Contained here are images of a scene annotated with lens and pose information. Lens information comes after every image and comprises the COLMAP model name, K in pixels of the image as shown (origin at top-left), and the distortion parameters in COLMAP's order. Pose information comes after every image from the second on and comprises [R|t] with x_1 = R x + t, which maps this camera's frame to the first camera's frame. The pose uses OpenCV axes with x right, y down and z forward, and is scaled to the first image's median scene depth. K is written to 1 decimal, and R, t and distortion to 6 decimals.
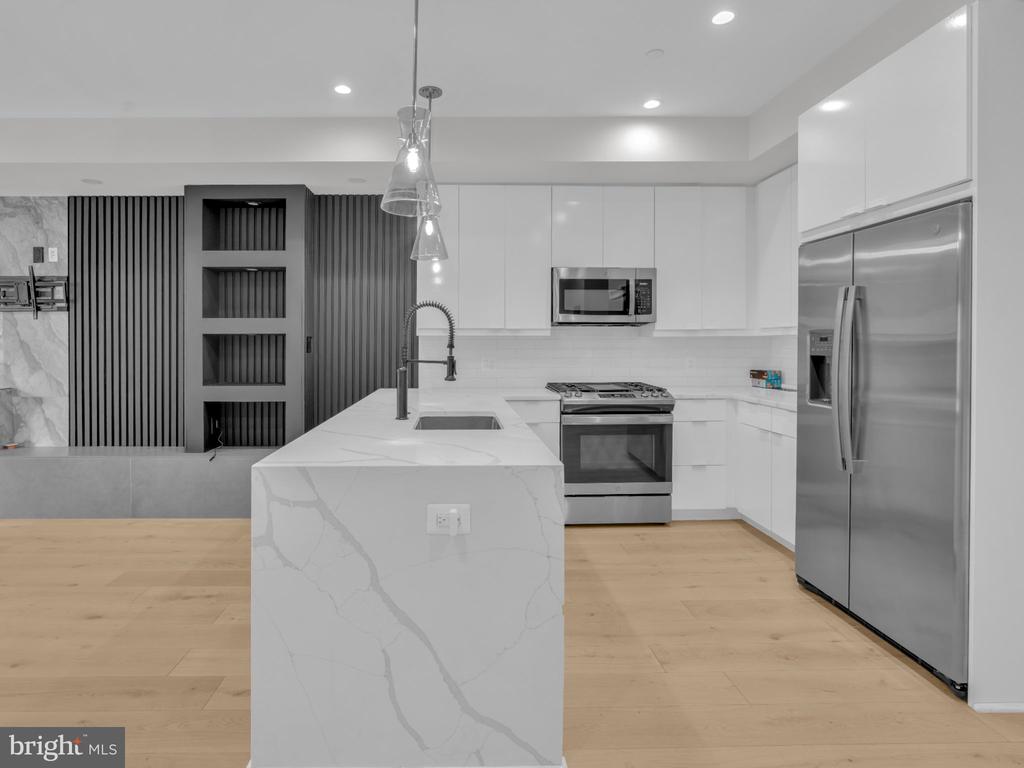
lens RADIAL K [[538.3, 0, 463.5], [0, 538.3, 345.9], [0, 0, 1]] dist [-0.006558, 0.002265]
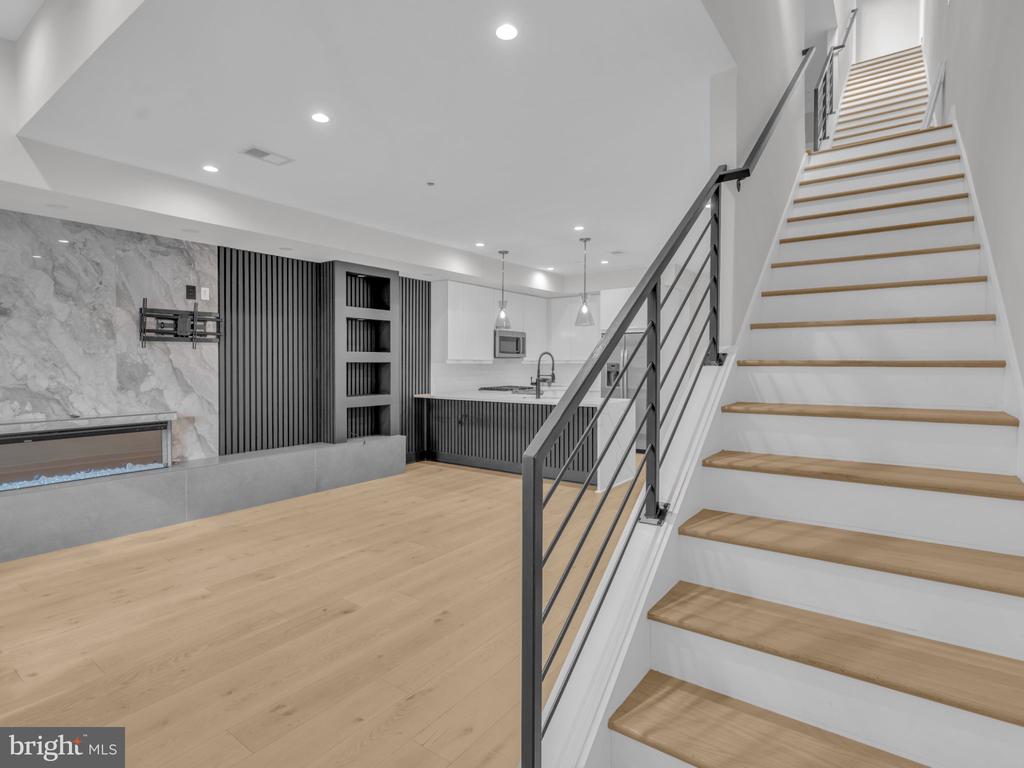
lens RADIAL K [[527.9, 0, 503.1], [0, 527.9, 375.1], [0, 0, 1]] dist [-0.006032, 0.000607]
pose [[0.607286, -0.017819, 0.794284, -1.301405], [0.003493, 0.999799, 0.019758, -0.013621], [-0.794476, -0.009224, 0.607226, -0.216196]]
